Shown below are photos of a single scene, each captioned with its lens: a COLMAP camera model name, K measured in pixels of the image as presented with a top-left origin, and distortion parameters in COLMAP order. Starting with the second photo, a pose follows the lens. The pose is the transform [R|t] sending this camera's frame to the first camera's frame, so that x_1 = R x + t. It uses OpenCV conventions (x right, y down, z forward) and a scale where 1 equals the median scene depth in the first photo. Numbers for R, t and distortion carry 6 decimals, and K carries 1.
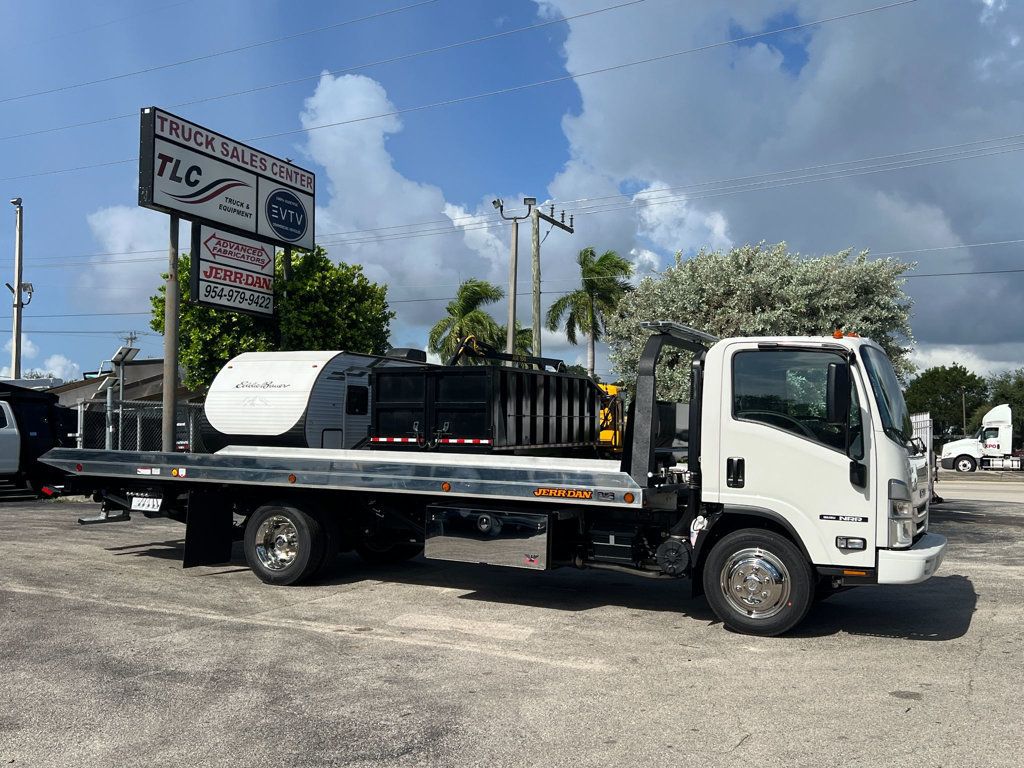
lens RADIAL K [[996.3, 0, 512.9], [0, 996.3, 388.8], [0, 0, 1]] dist [0.052232, 0.000000]
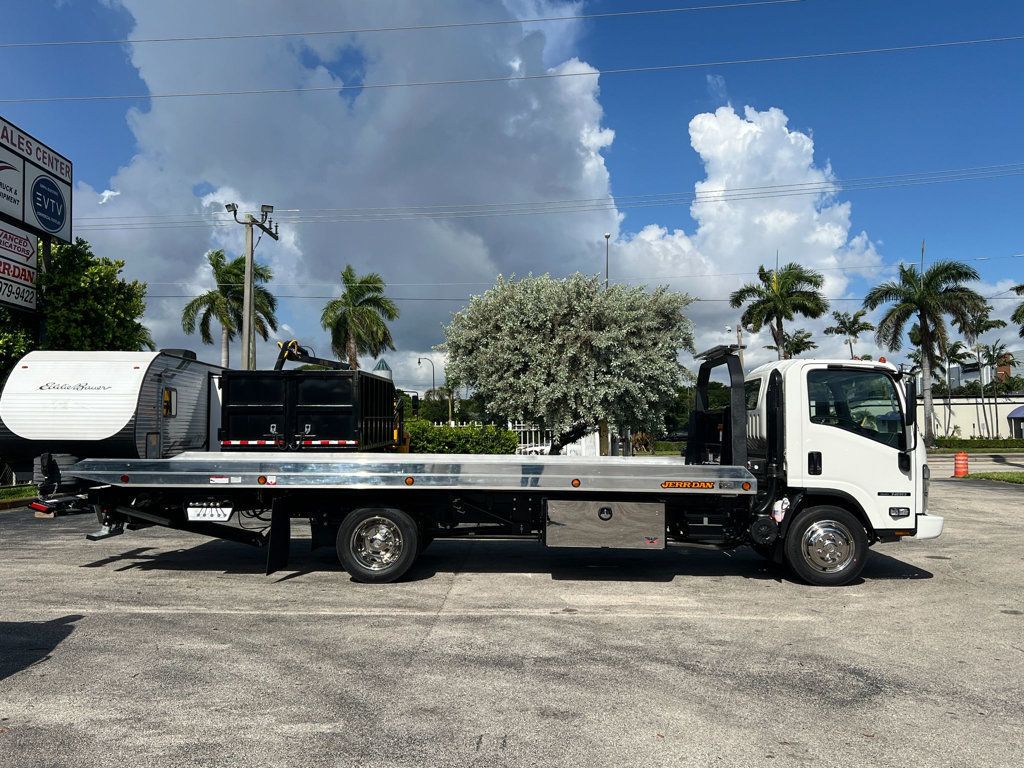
lens RADIAL K [[932.4, 0, 509.4], [0, 932.4, 385.7], [0, 0, 1]] dist [0.033019, 0.000000]
pose [[0.901499, 0.006420, 0.432734, -0.257993], [-0.005759, 0.999979, -0.002837, -0.004692], [-0.432743, 0.000066, 0.901517, 0.025985]]
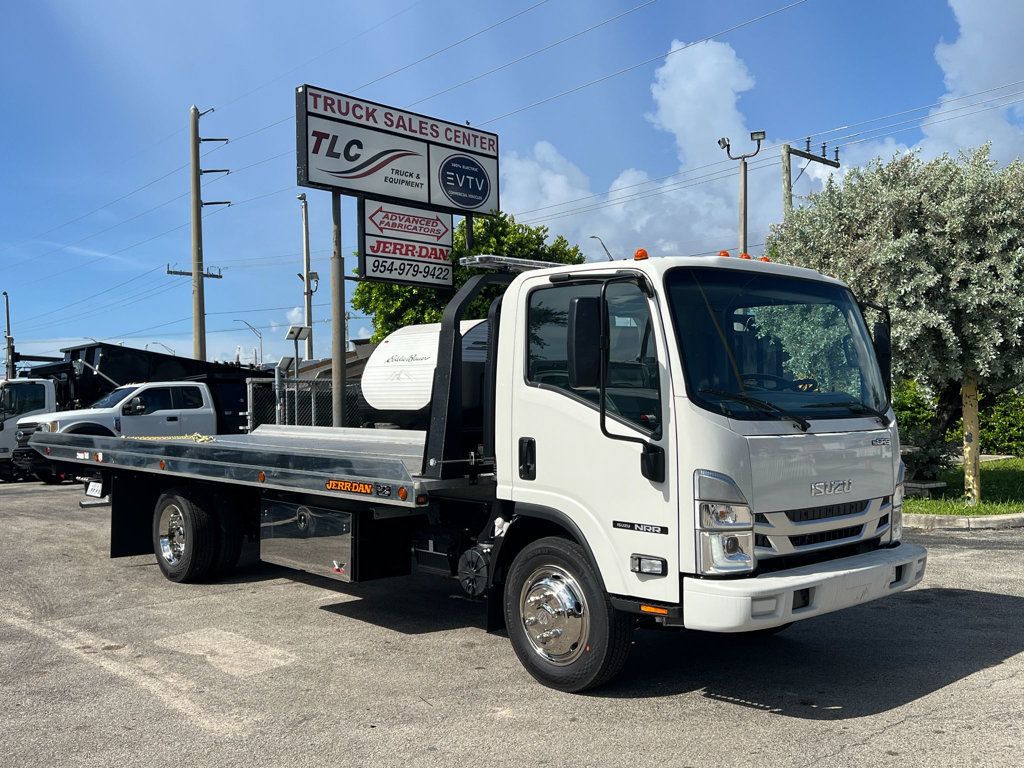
lens RADIAL K [[996.3, 0, 511.1], [0, 996.3, 390.1], [0, 0, 1]] dist [0.052232, 0.000000]
pose [[0.934635, -0.027667, -0.354529, 0.179596], [0.039037, 0.998926, 0.024957, 0.006367], [0.353458, -0.037165, 0.934712, 0.128530]]
